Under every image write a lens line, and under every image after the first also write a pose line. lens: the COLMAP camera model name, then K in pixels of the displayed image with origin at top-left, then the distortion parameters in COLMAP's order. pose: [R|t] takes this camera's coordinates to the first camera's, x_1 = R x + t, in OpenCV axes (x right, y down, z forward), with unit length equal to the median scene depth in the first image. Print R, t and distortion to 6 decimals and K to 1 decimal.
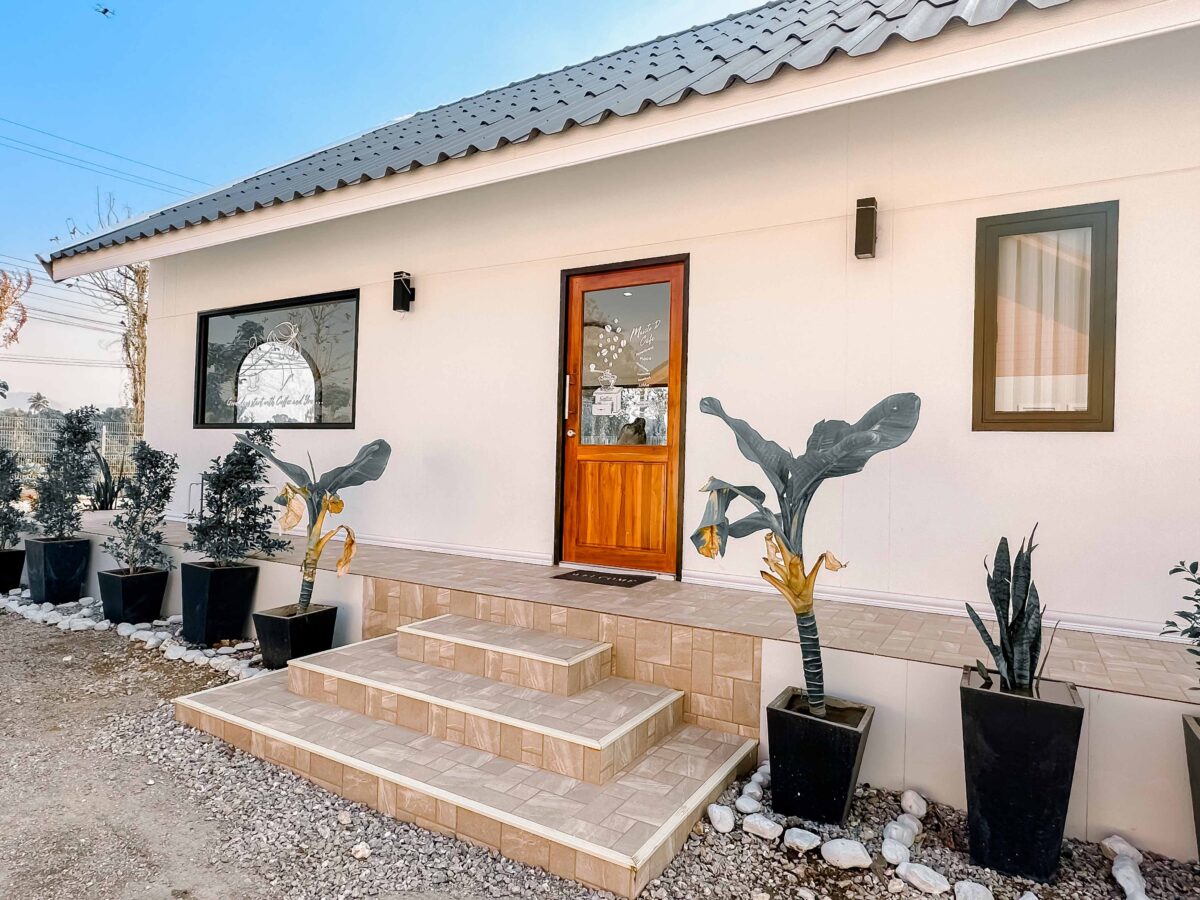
lens RADIAL K [[711.6, 0, 595.9], [0, 711.6, 451.8], [0, 0, 1]] dist [-0.001204, 0.001419]
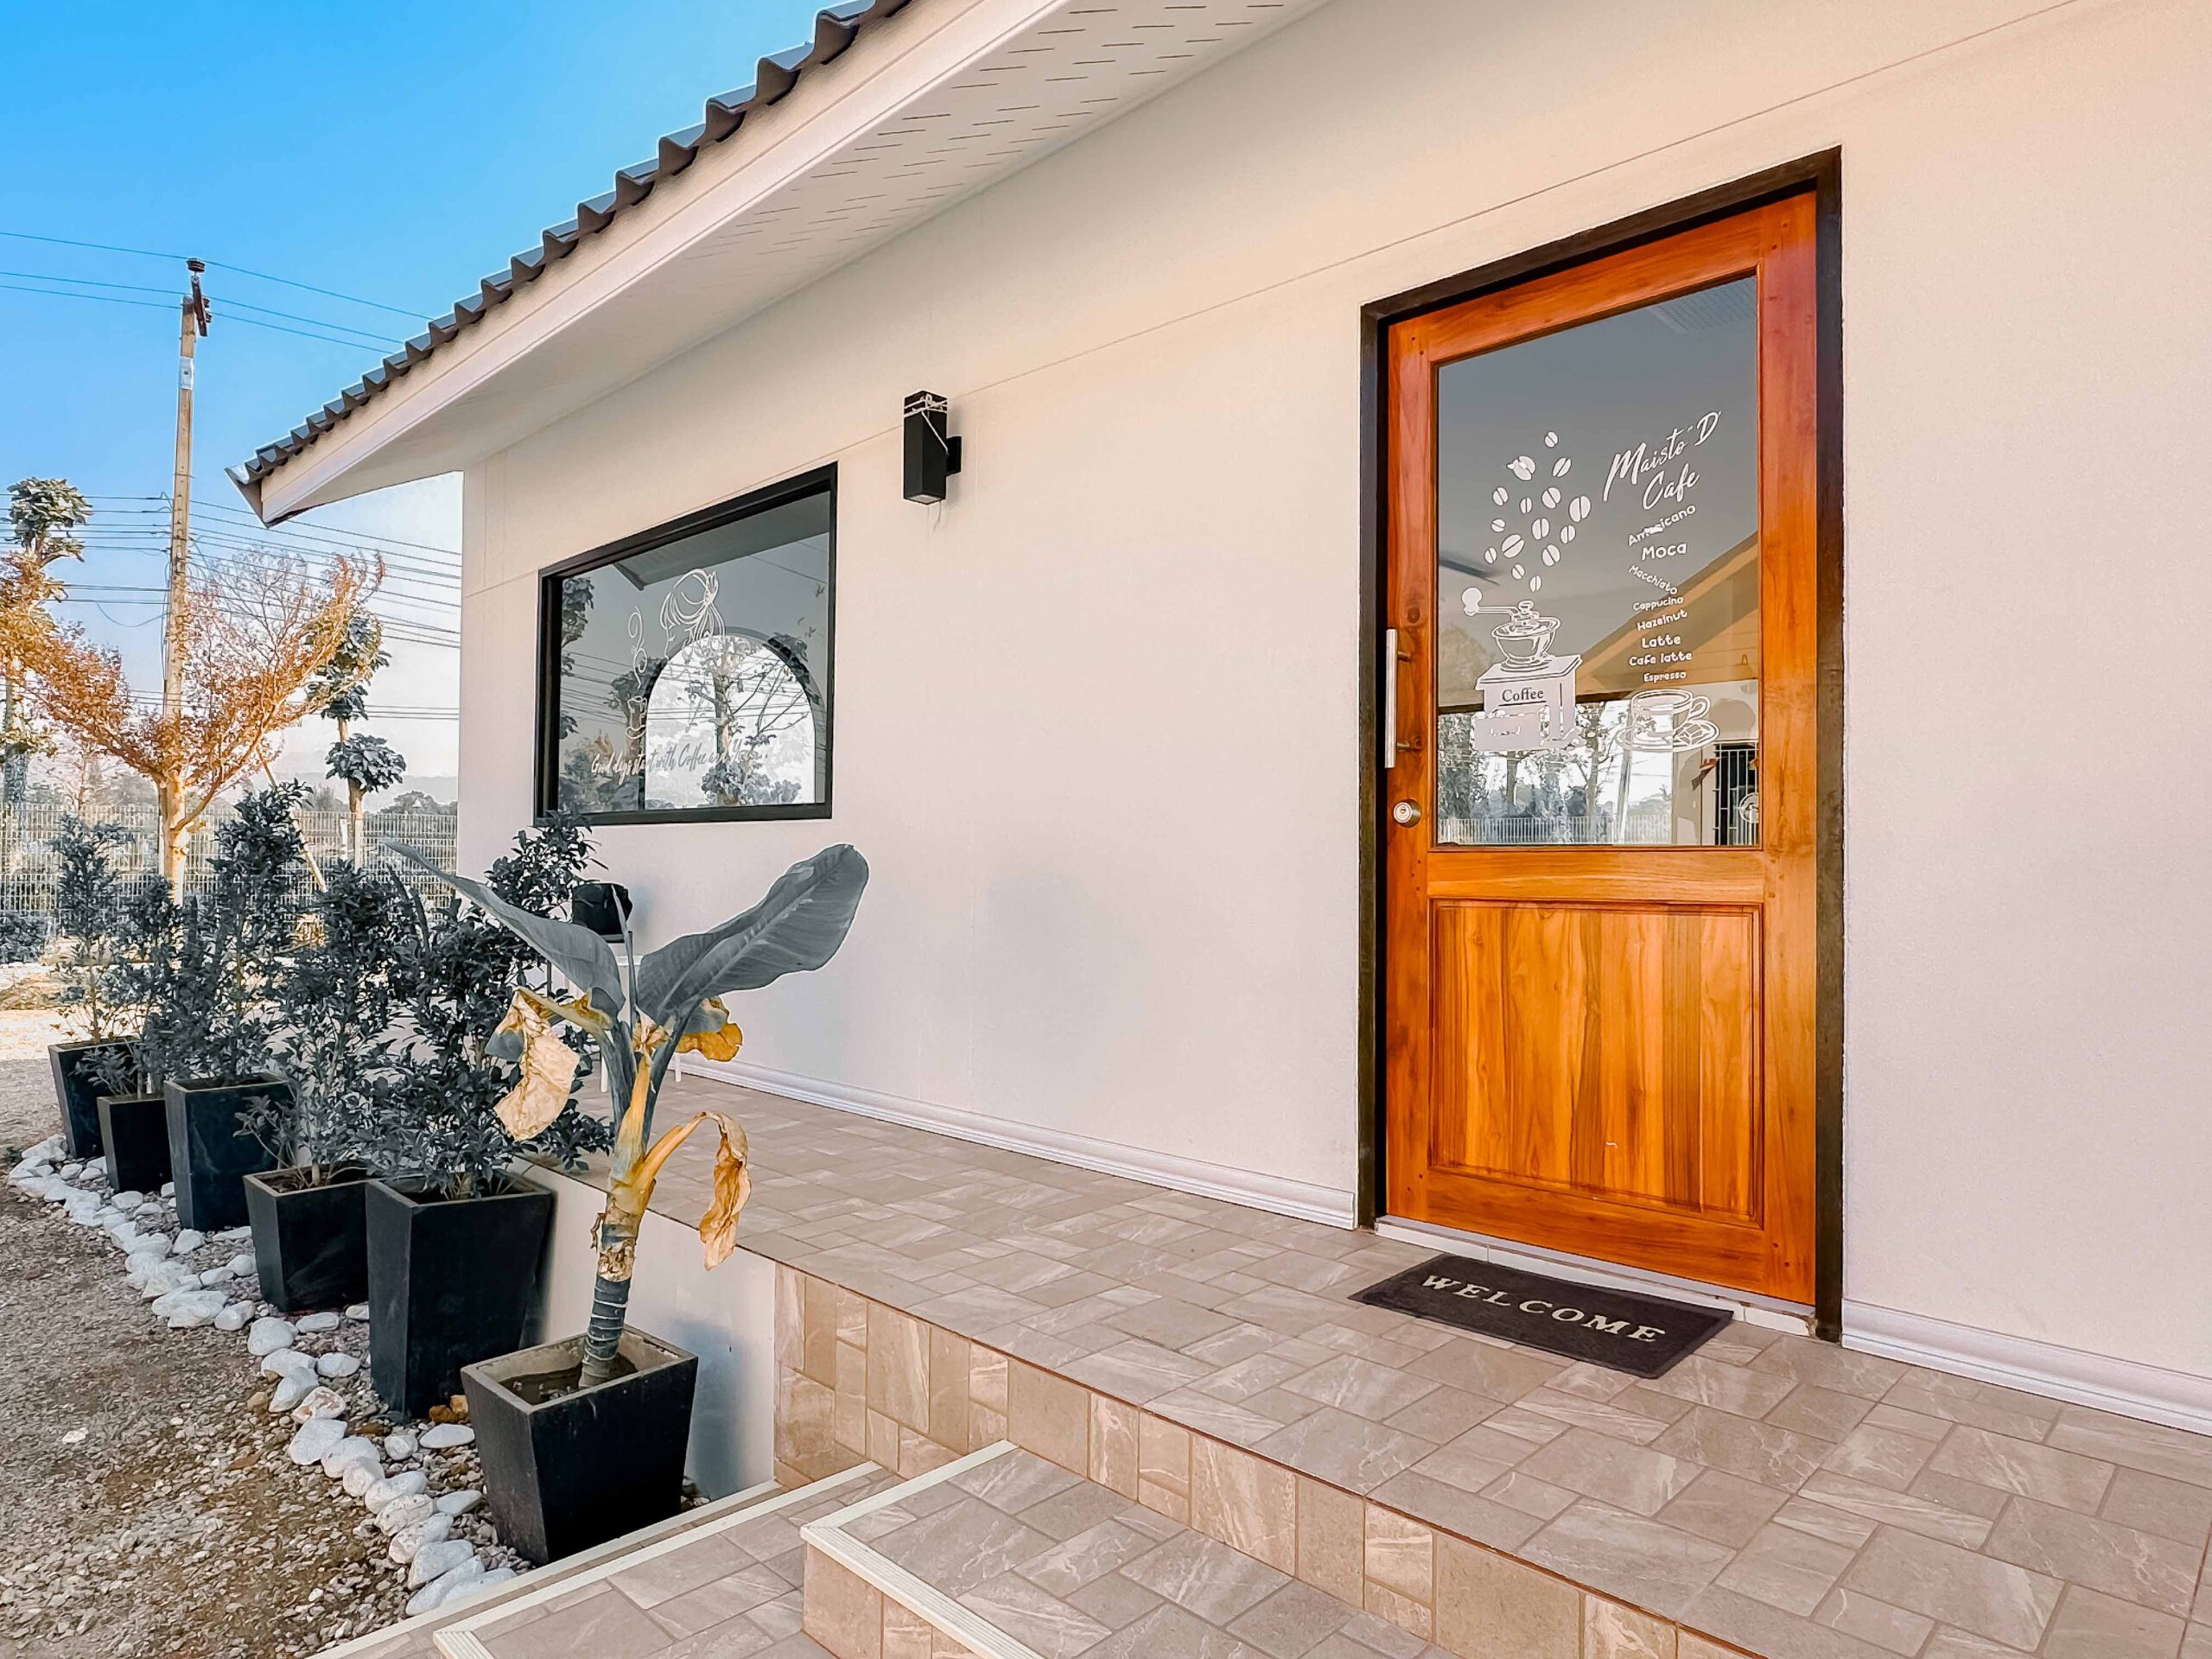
lens RADIAL K [[1311.8, 0, 1094.2], [0, 1311.8, 839.2], [0, 0, 1]] dist [-0.001204, 0.001419]
pose [[0.971182, -0.022910, -0.237237, -0.031665], [0.020284, 0.999703, -0.013506, -0.009543], [0.237476, 0.008305, 0.971358, 0.406686]]
